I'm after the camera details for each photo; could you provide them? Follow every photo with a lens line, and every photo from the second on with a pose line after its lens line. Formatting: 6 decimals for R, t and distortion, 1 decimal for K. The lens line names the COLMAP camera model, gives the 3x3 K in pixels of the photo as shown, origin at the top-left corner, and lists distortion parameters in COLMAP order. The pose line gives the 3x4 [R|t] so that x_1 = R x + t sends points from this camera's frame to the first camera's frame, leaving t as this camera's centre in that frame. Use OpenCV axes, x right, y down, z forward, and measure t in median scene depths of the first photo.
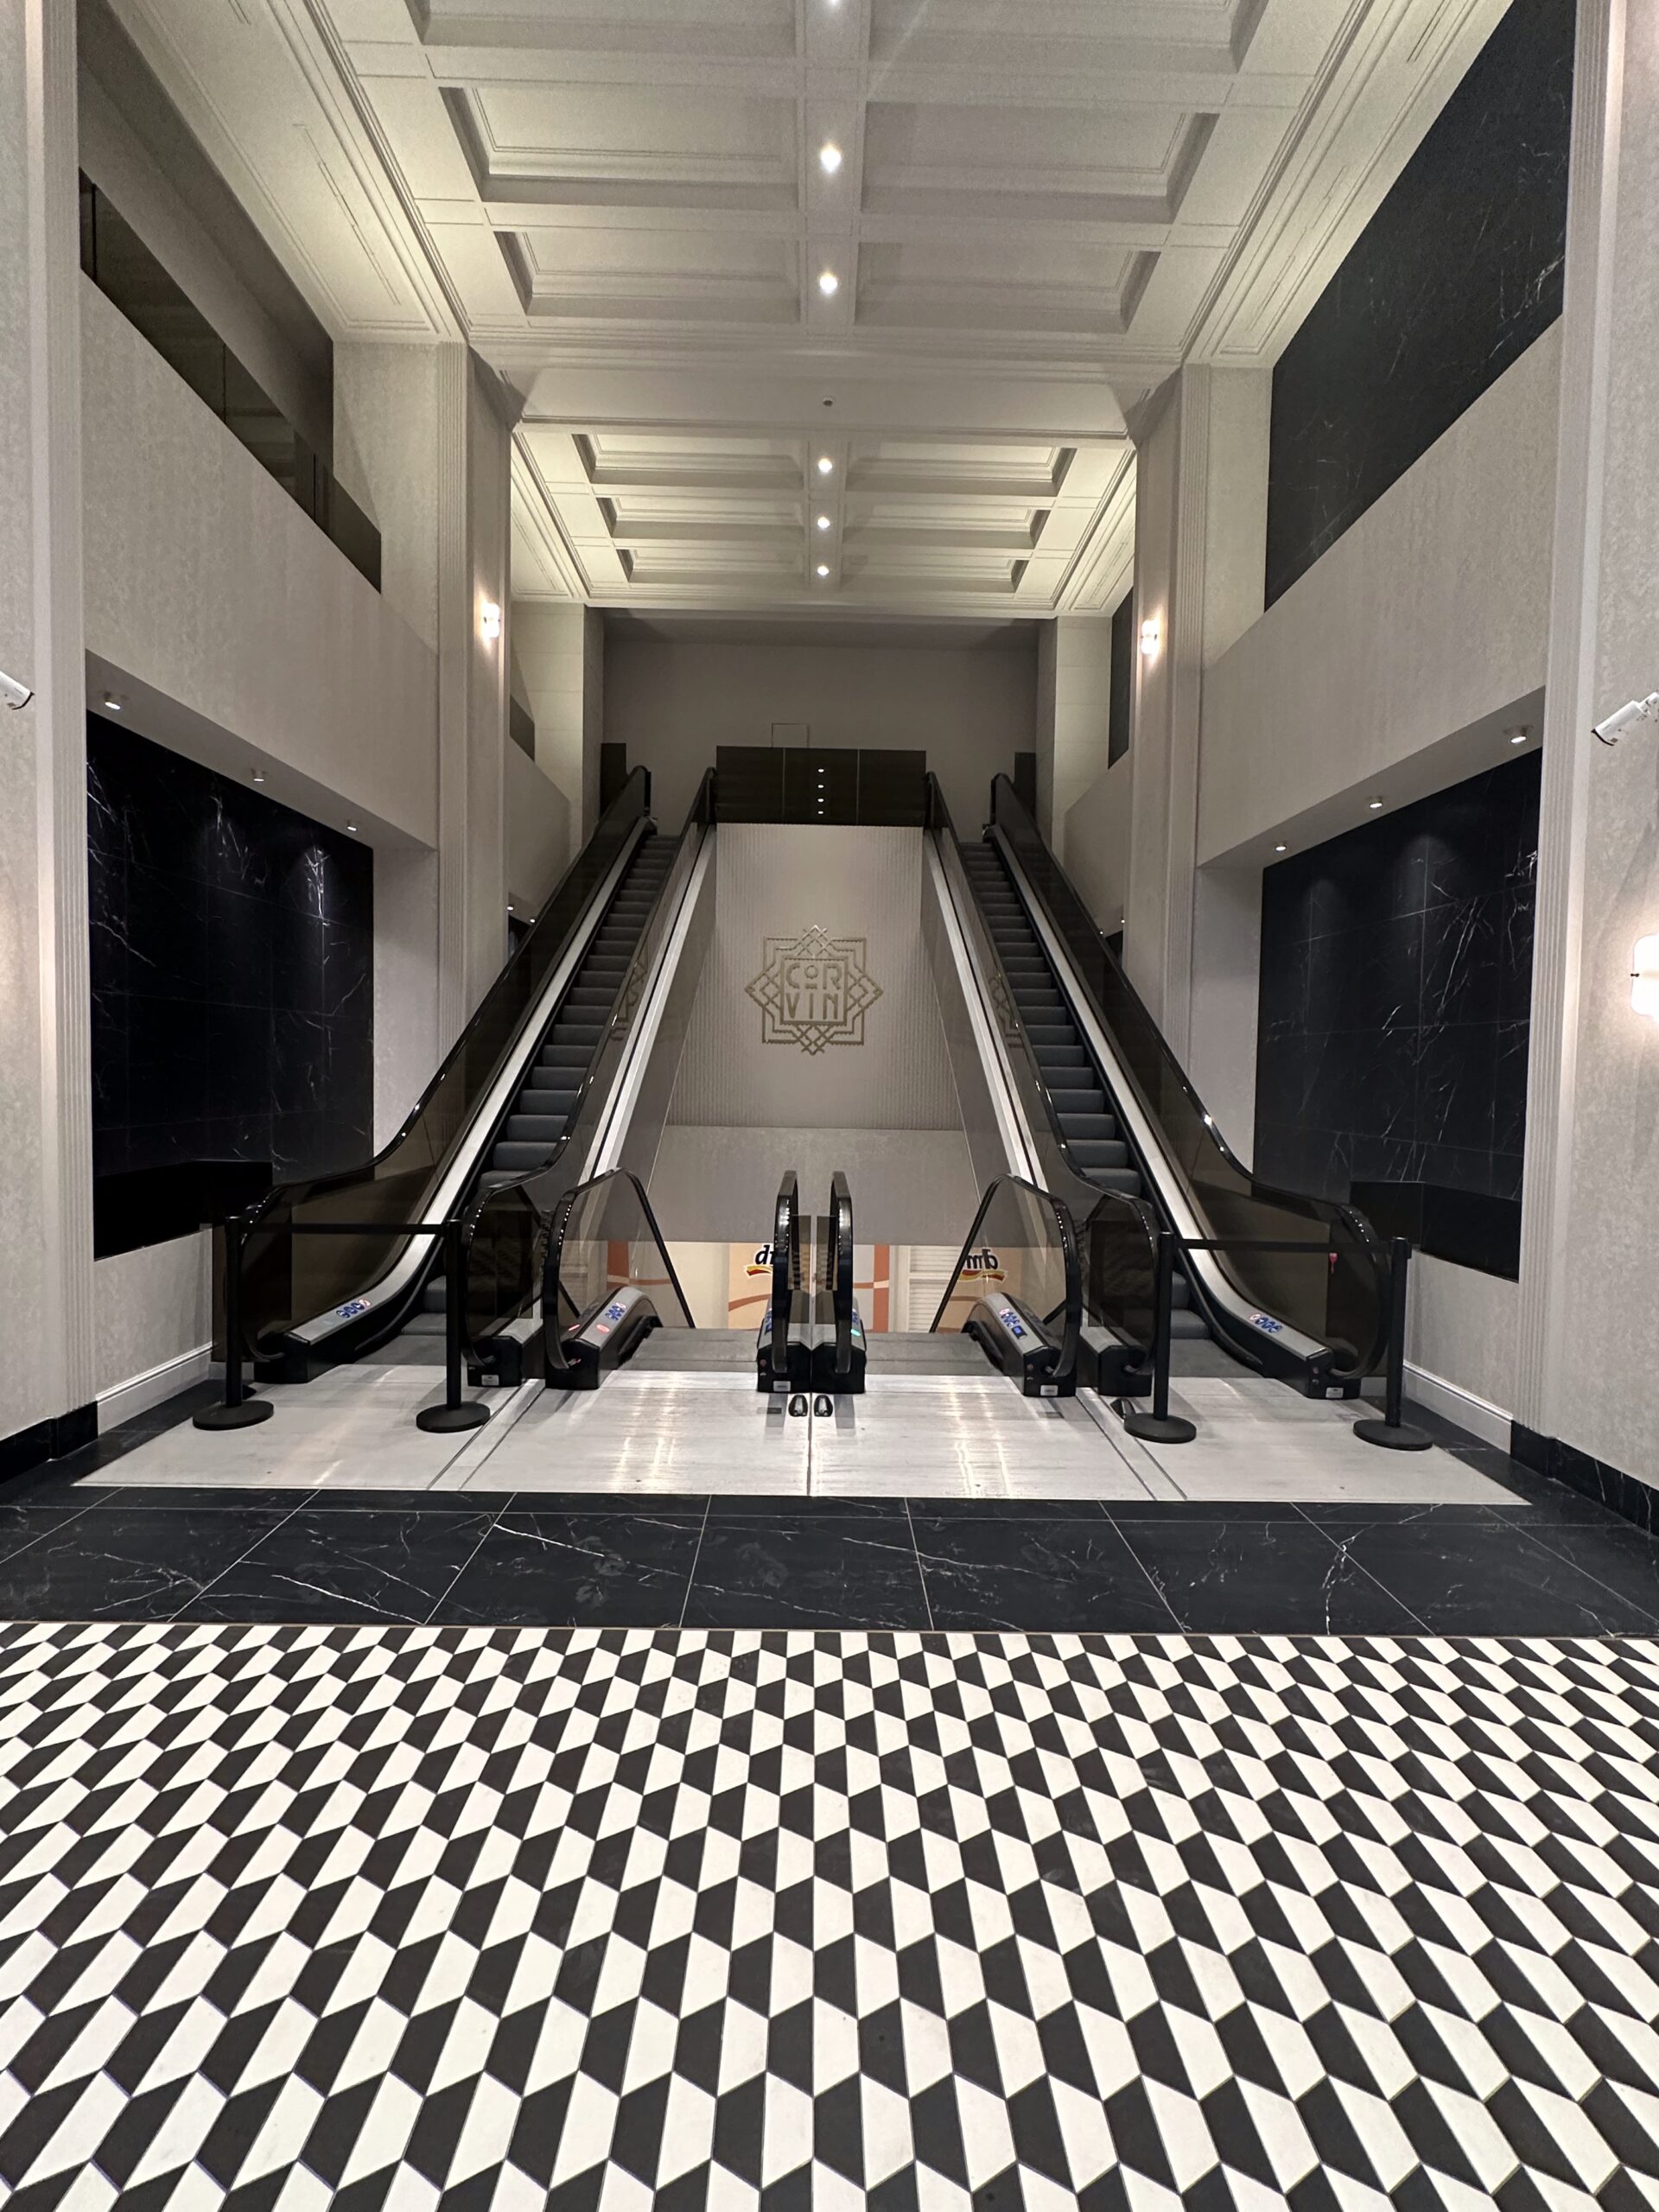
lens RADIAL K [[968.7, 0, 831.0], [0, 968.7, 1109.6], [0, 0, 1]] dist [0.001915, 0.000048]
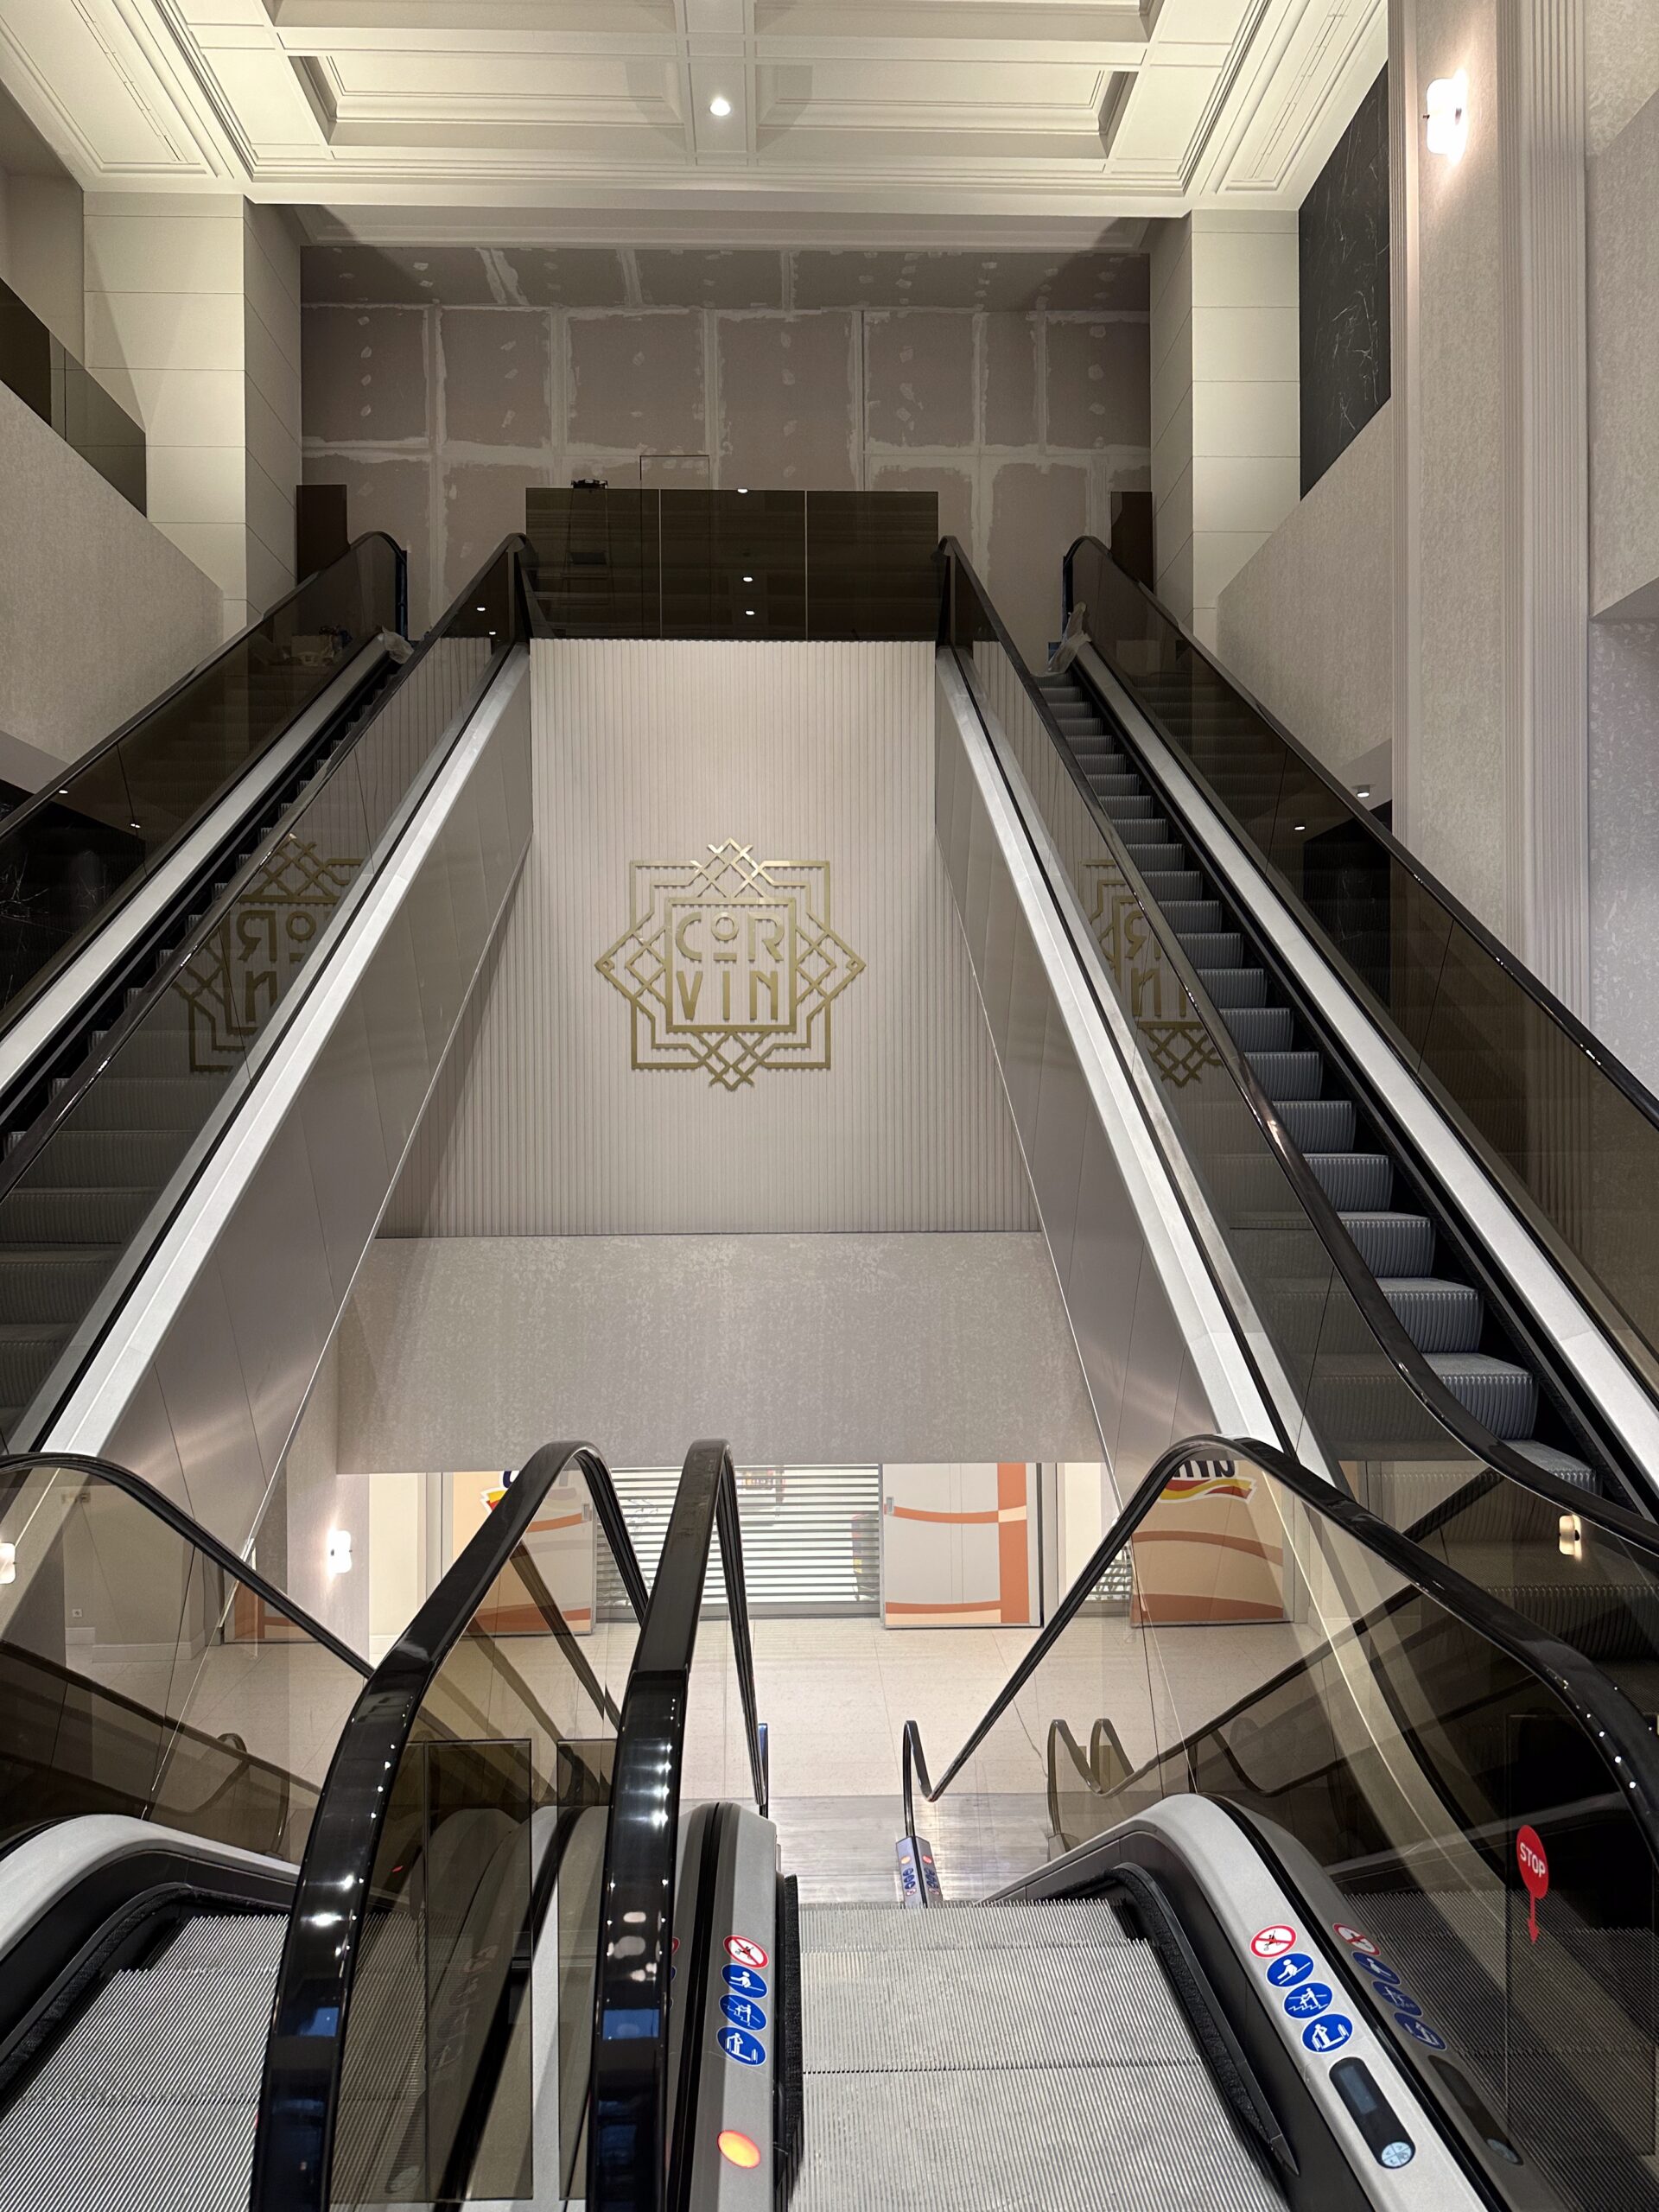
lens RADIAL K [[1544.2, 0, 825.8], [0, 1544.2, 1106.7], [0, 0, 1]] dist [-0.003293, -0.000876]
pose [[0.999571, -0.021347, 0.020031, 0.014969], [0.022300, 0.998568, -0.048625, -0.007762], [-0.018964, 0.049051, 0.998616, 0.190096]]
